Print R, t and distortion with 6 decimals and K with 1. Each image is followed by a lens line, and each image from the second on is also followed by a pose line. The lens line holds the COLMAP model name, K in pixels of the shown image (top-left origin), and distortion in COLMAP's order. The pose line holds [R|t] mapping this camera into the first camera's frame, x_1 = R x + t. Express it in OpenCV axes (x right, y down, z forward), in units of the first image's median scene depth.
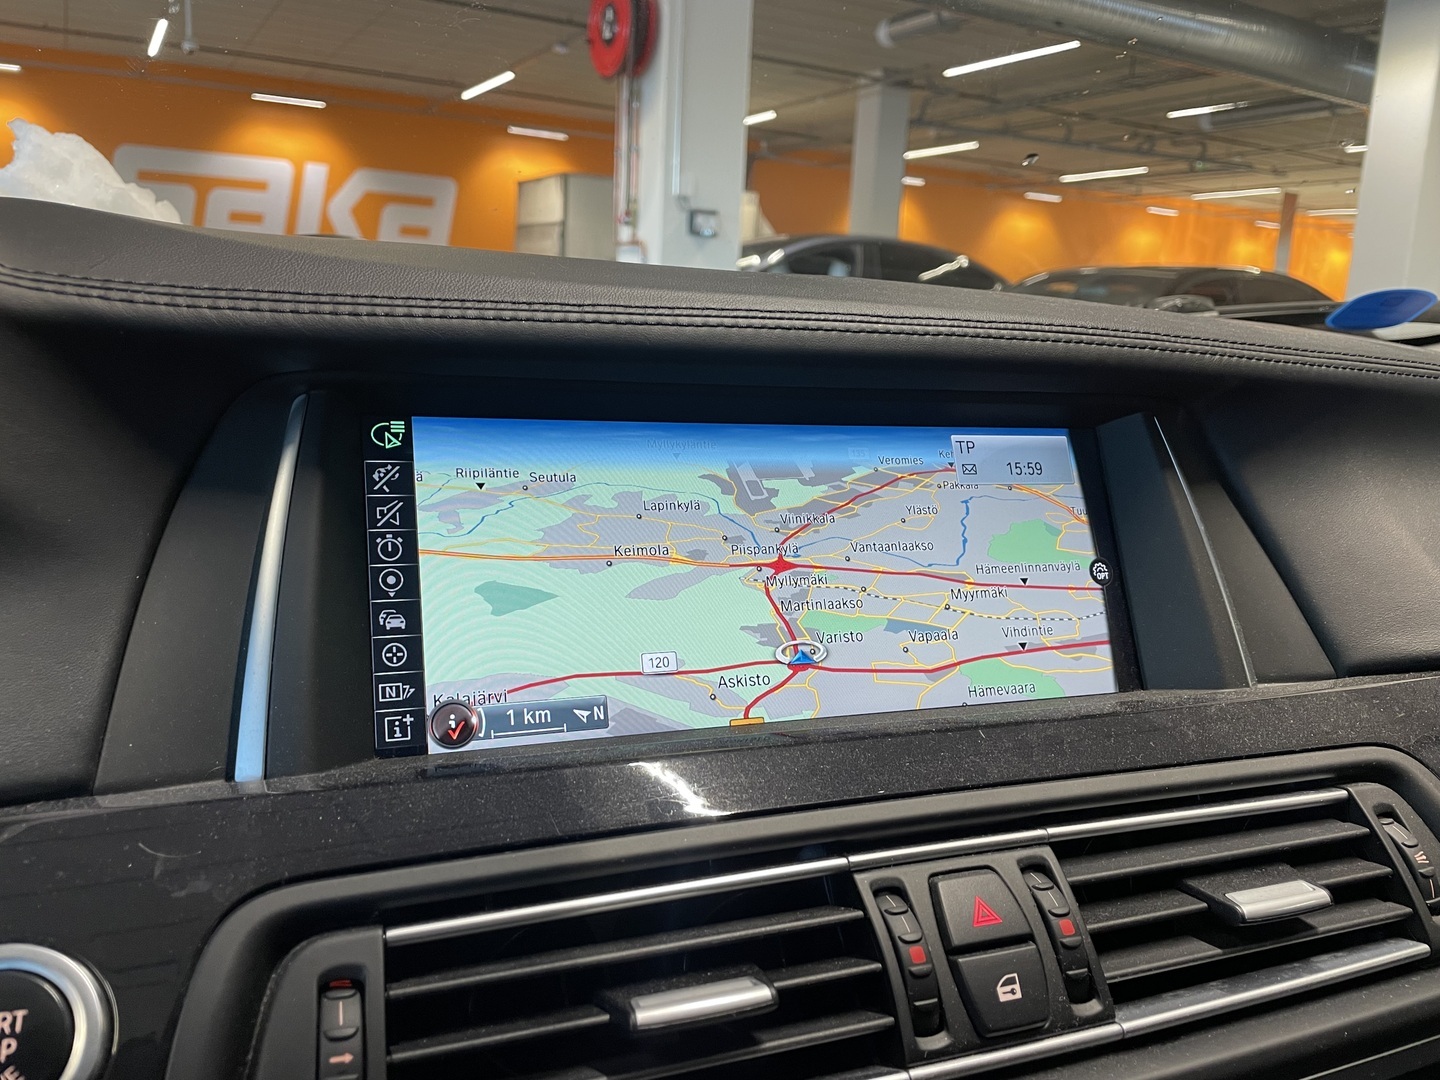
lens RADIAL K [[1087.3, 0, 720.0], [0, 1087.3, 540.0], [0, 0, 1]] dist [0.075549, -0.103434]
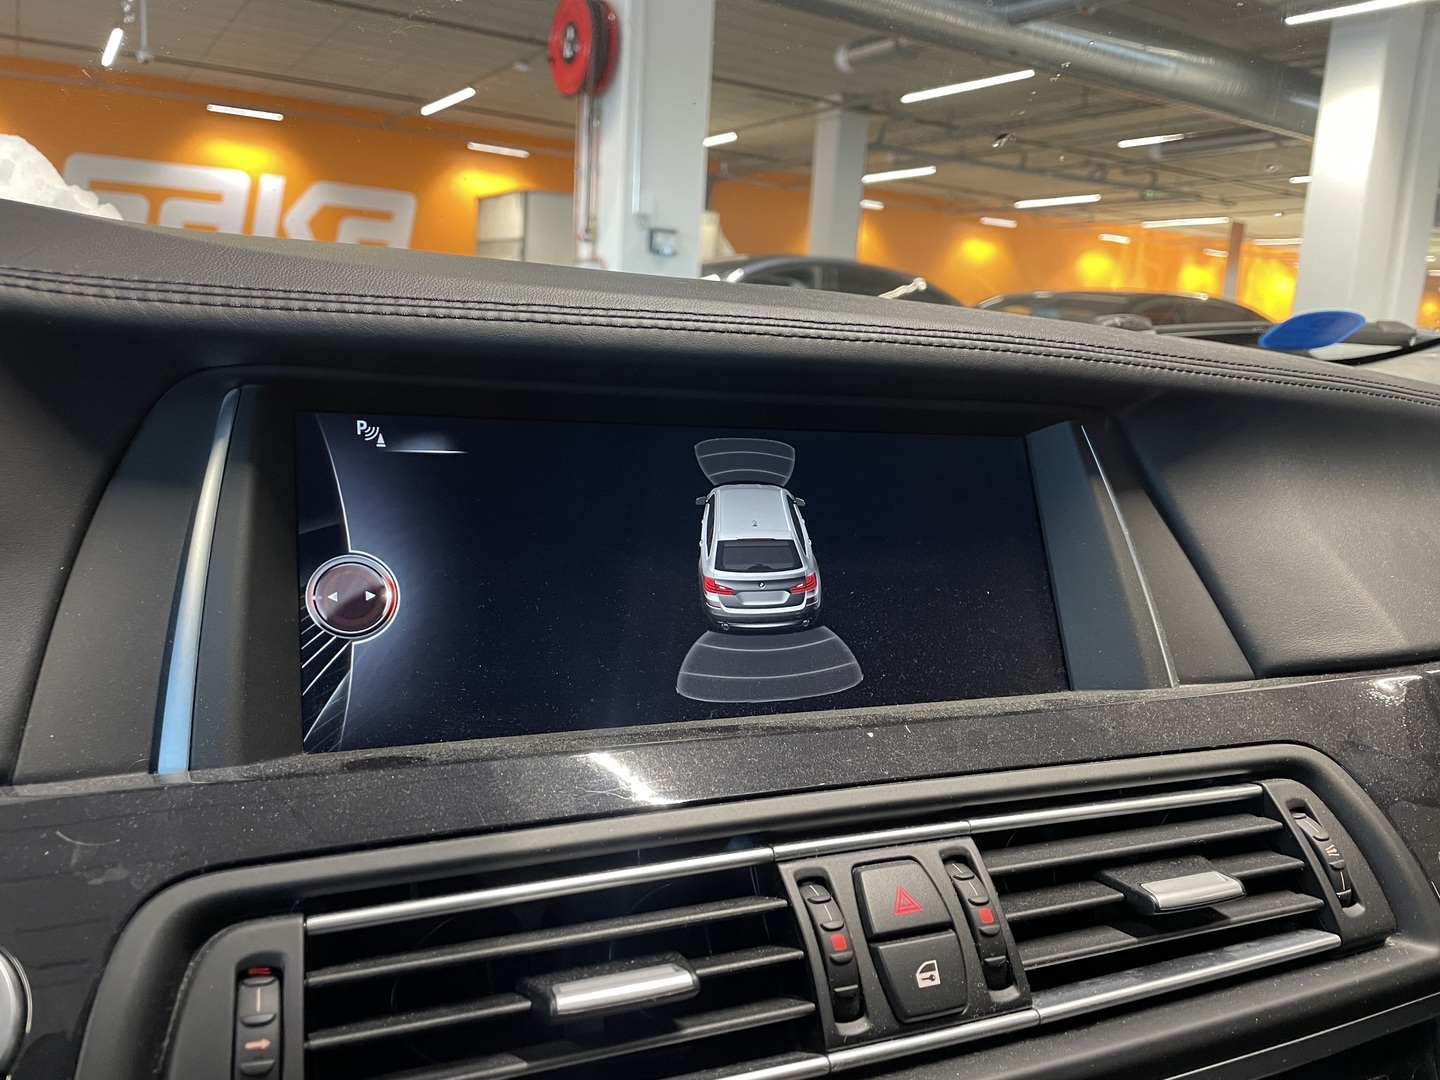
lens RADIAL K [[1087.3, 0, 720.0], [0, 1087.3, 540.0], [0, 0, 1]] dist [0.075549, -0.103434]
pose [[0.999291, 0.005945, 0.037182, 0.024928], [-0.005322, 0.999844, -0.016853, 0.018681], [-0.037277, 0.016644, 0.999166, -0.016464]]
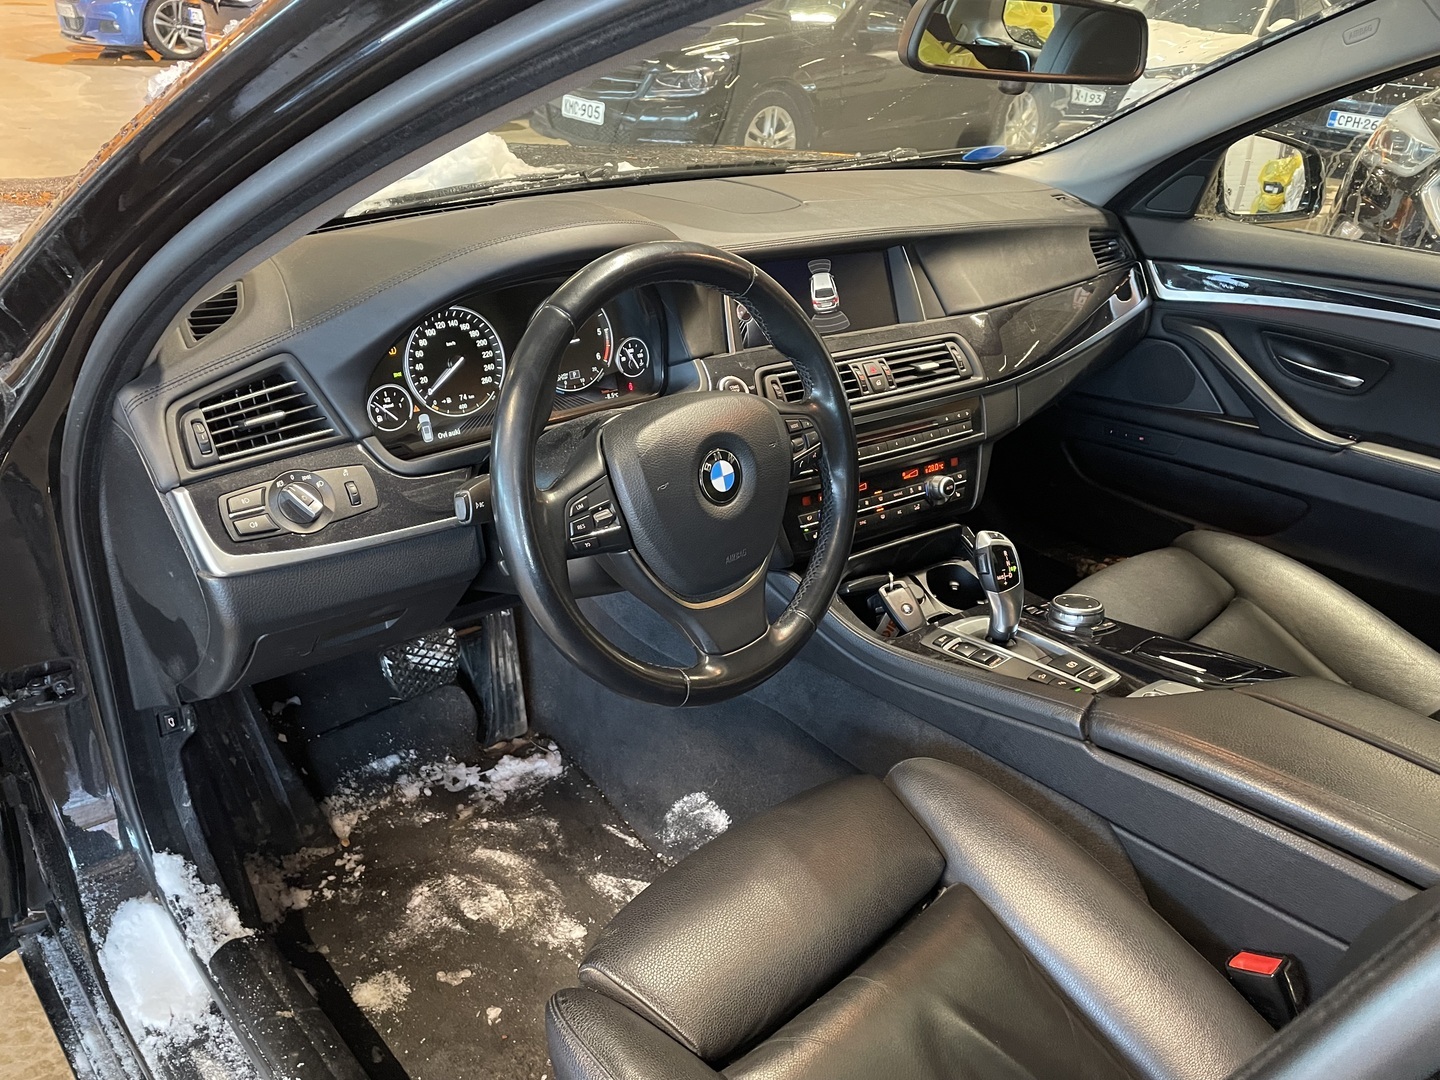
lens RADIAL K [[1087.3, 0, 720.0], [0, 1087.3, 540.0], [0, 0, 1]] dist [0.075549, -0.103434]
pose [[0.965302, -0.106208, 0.238561, -1.482789], [0.033730, 0.956613, 0.289402, -0.327618], [-0.258947, -0.271314, 0.927003, -3.161308]]
